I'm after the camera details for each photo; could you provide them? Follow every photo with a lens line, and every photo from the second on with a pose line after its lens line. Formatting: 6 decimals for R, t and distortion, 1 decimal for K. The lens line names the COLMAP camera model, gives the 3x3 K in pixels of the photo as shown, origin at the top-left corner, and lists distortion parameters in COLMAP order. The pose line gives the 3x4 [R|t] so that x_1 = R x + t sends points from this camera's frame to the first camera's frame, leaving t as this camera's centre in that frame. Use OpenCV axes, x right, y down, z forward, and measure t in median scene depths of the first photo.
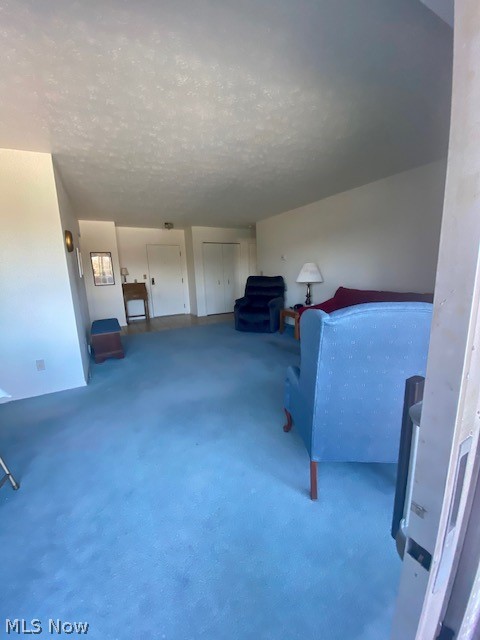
lens RADIAL K [[260.7, 0, 242.5], [0, 260.7, 319.6], [0, 0, 1]] dist [0.024613, -0.000930]
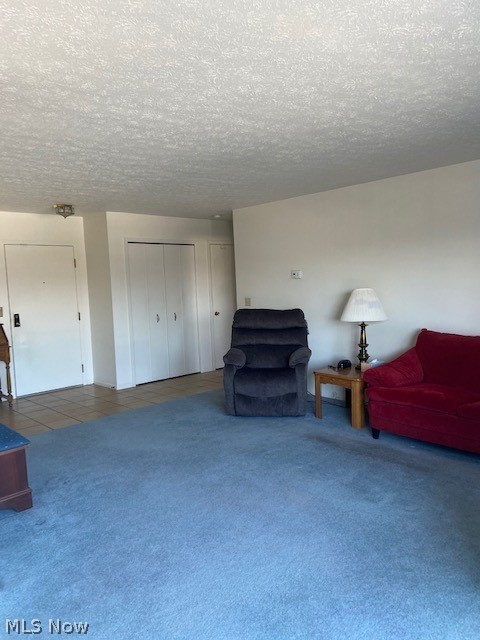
lens RADIAL K [[483.1, 0, 256.1], [0, 483.1, 313.4], [0, 0, 1]] dist [0.090890, -0.023030]
pose [[0.963310, -0.018168, 0.267775, -0.207751], [0.051571, 0.991645, -0.118243, -0.039670], [-0.263390, 0.127714, 0.956198, 0.046619]]
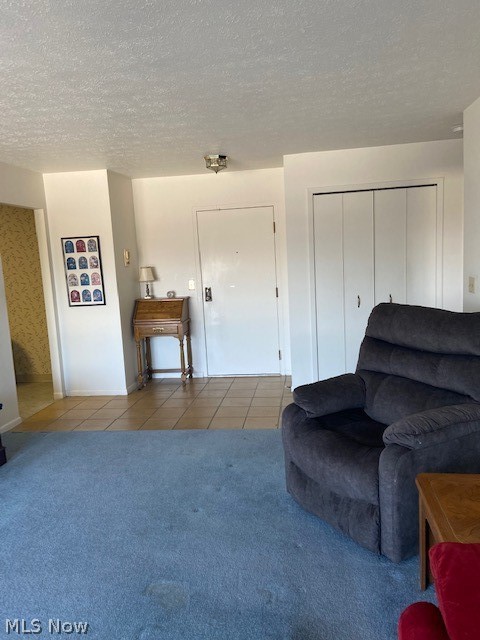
lens RADIAL K [[483.1, 0, 238.7], [0, 483.1, 321.2], [0, 0, 1]] dist [0.090890, -0.023030]
pose [[0.801615, 0.070250, -0.593699, 0.226114], [-0.084917, 0.996383, 0.003243, -0.136745], [0.591780, 0.047815, 0.804681, 0.483144]]
